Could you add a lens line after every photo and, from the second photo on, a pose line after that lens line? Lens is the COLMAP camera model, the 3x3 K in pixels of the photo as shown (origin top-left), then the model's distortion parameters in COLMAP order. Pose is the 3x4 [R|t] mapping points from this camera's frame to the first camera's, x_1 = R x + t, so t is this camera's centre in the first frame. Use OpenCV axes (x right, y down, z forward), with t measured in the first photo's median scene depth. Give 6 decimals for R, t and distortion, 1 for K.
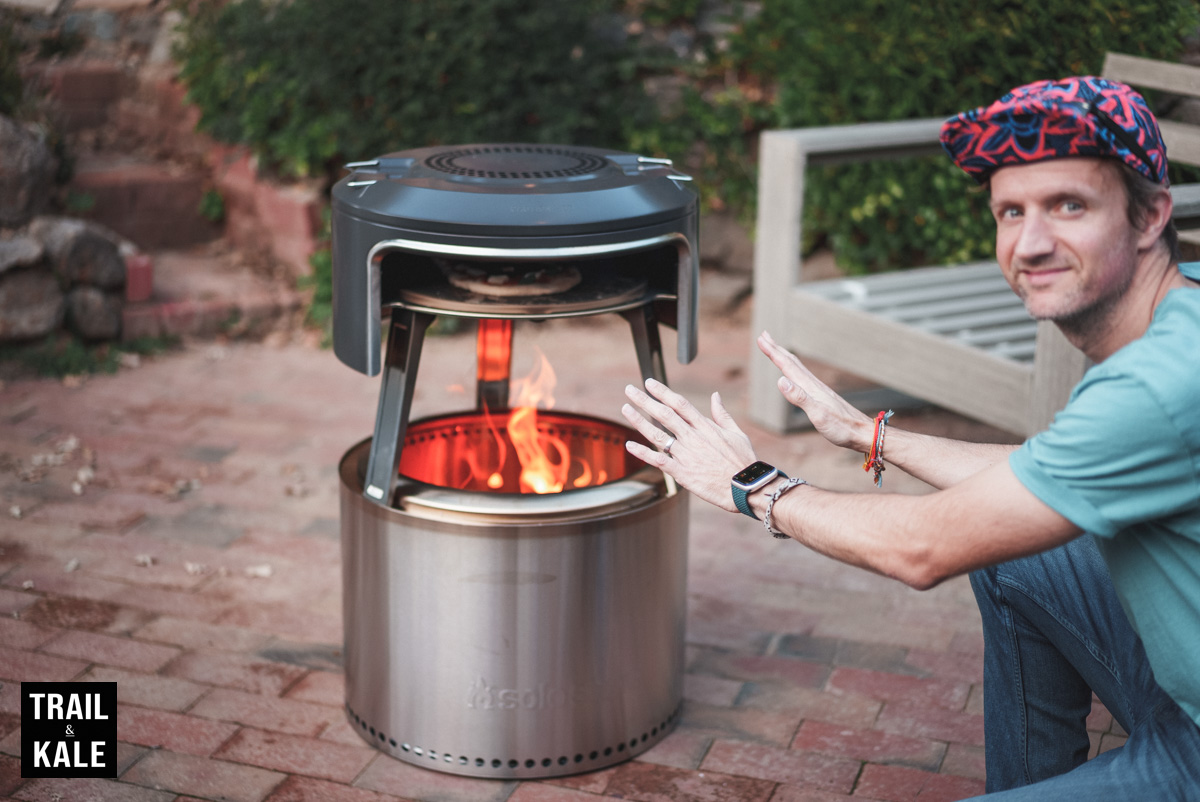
lens RADIAL K [[1943.1, 0, 600.0], [0, 1943.1, 401.0], [0, 0, 1]] dist [0.018859, -1.107514]
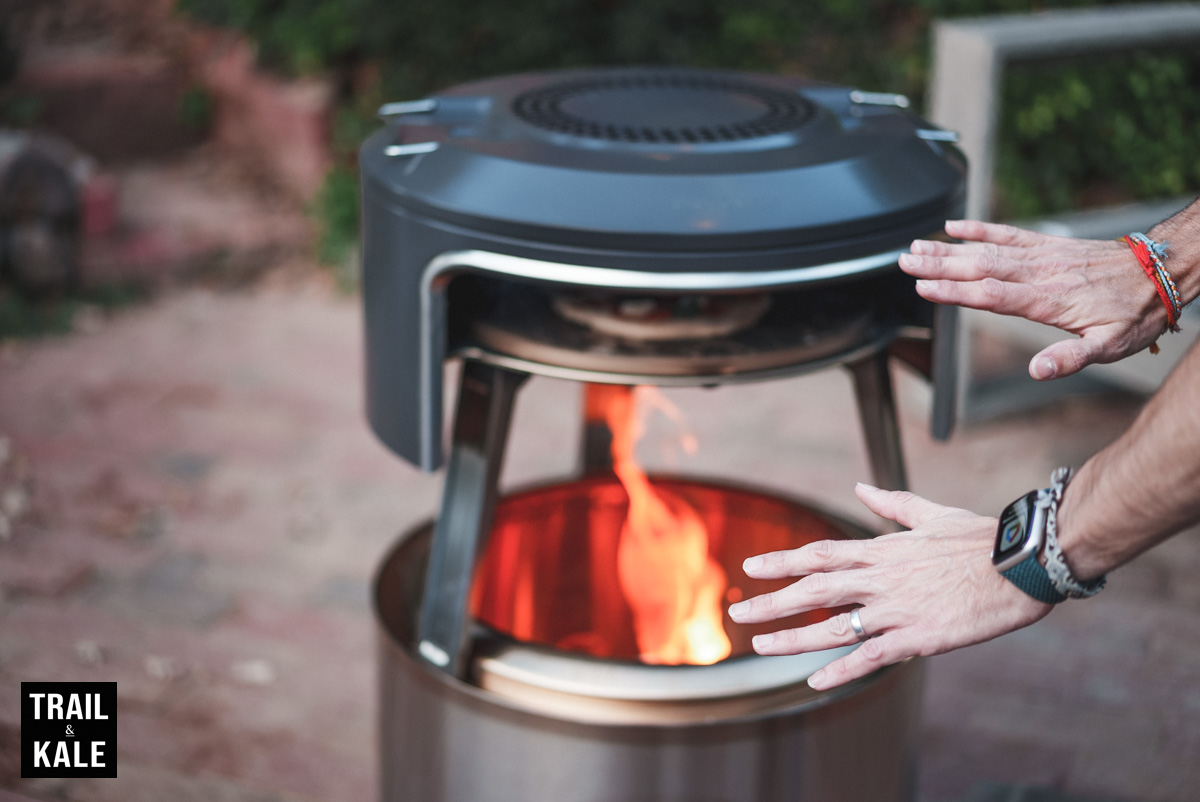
lens RADIAL K [[1962.3, 0, 618.0], [0, 1962.3, 397.1], [0, 0, 1]] dist [0.001816, -0.828183]
pose [[0.999997, 0.000868, 0.002193, -0.036205], [-0.001021, 0.997516, 0.070427, -0.046973], [-0.002127, -0.070429, 0.997515, 0.239523]]
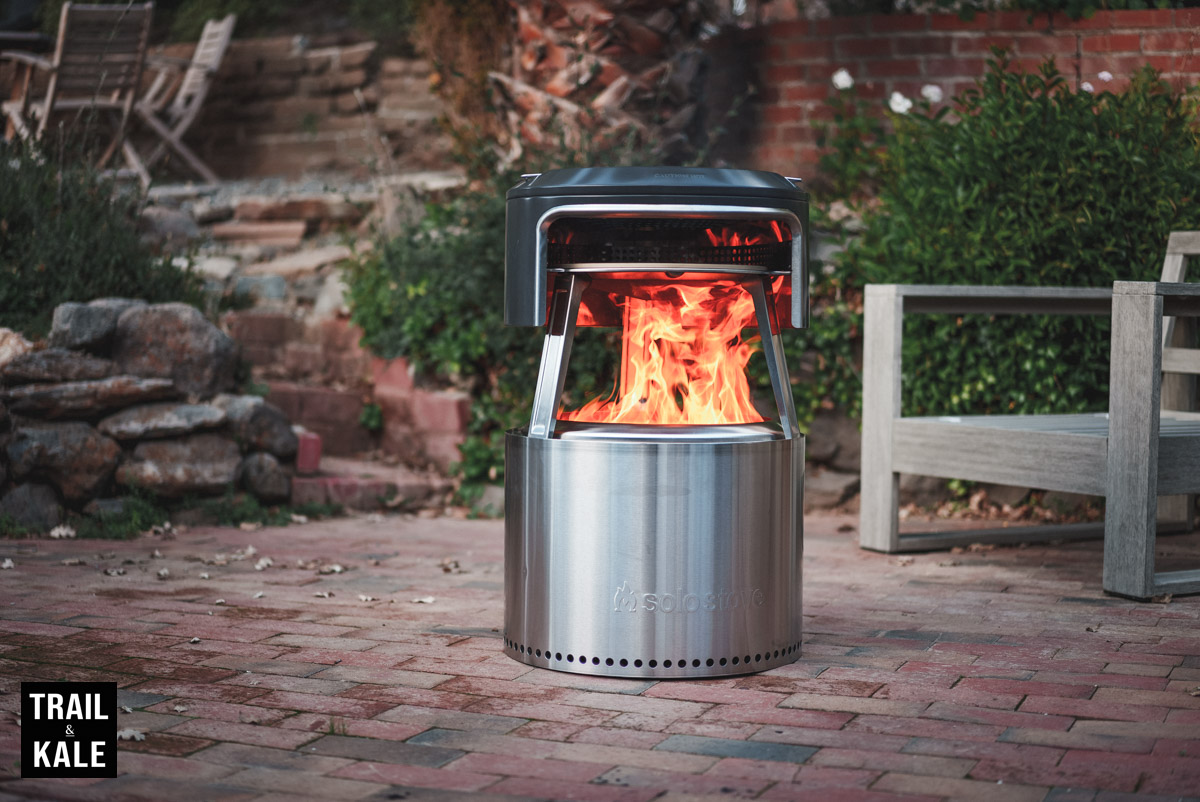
lens RADIAL K [[1962.3, 0, 618.0], [0, 1962.3, 397.1], [0, 0, 1]] dist [0.001816, -0.828183]
pose [[0.998777, -0.005753, -0.049097, -0.004667], [-0.006405, 0.969771, -0.243933, 0.194516], [0.049017, 0.243950, 0.968548, -0.099941]]
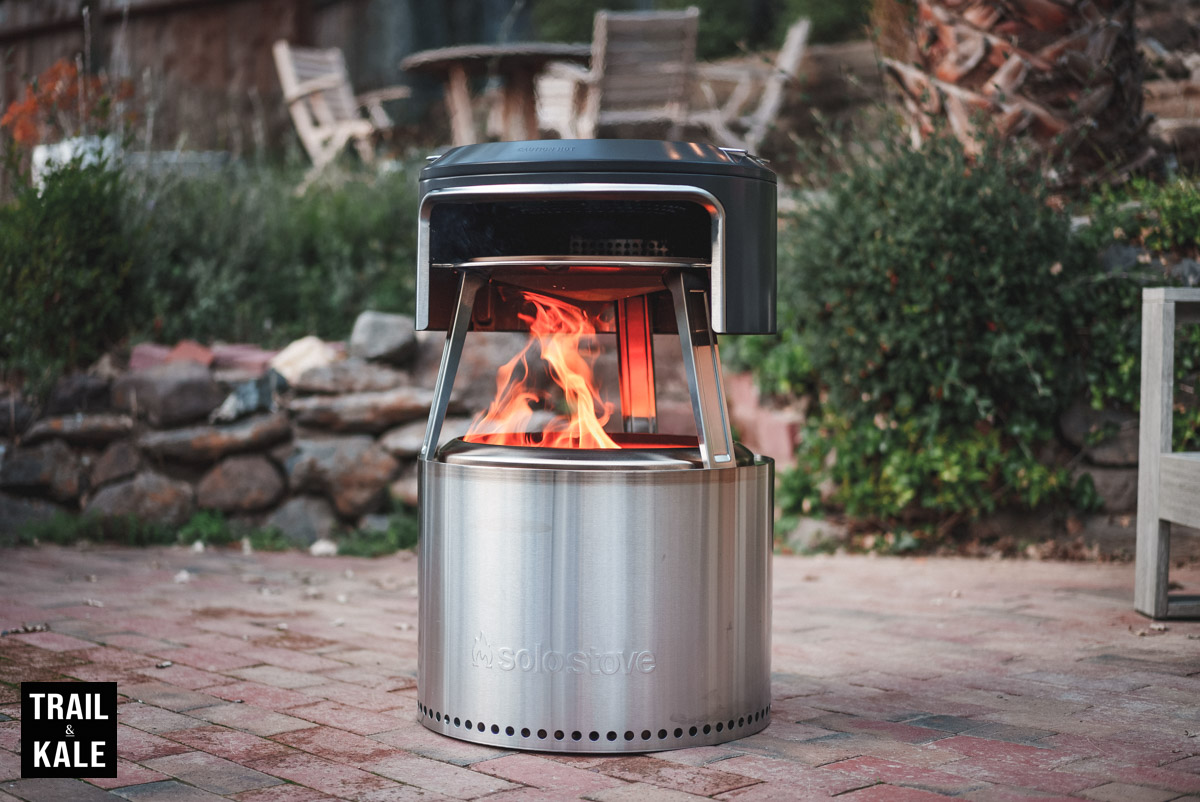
lens RADIAL K [[1997.0, 0, 600.0], [0, 1997.0, 401.0], [0, 0, 1]] dist [0.017235, -1.120014]
pose [[0.883225, 0.008666, -0.468869, 0.281933], [-0.128521, 0.966021, -0.224245, 0.150447], [0.450994, 0.258318, 0.854328, 0.078528]]
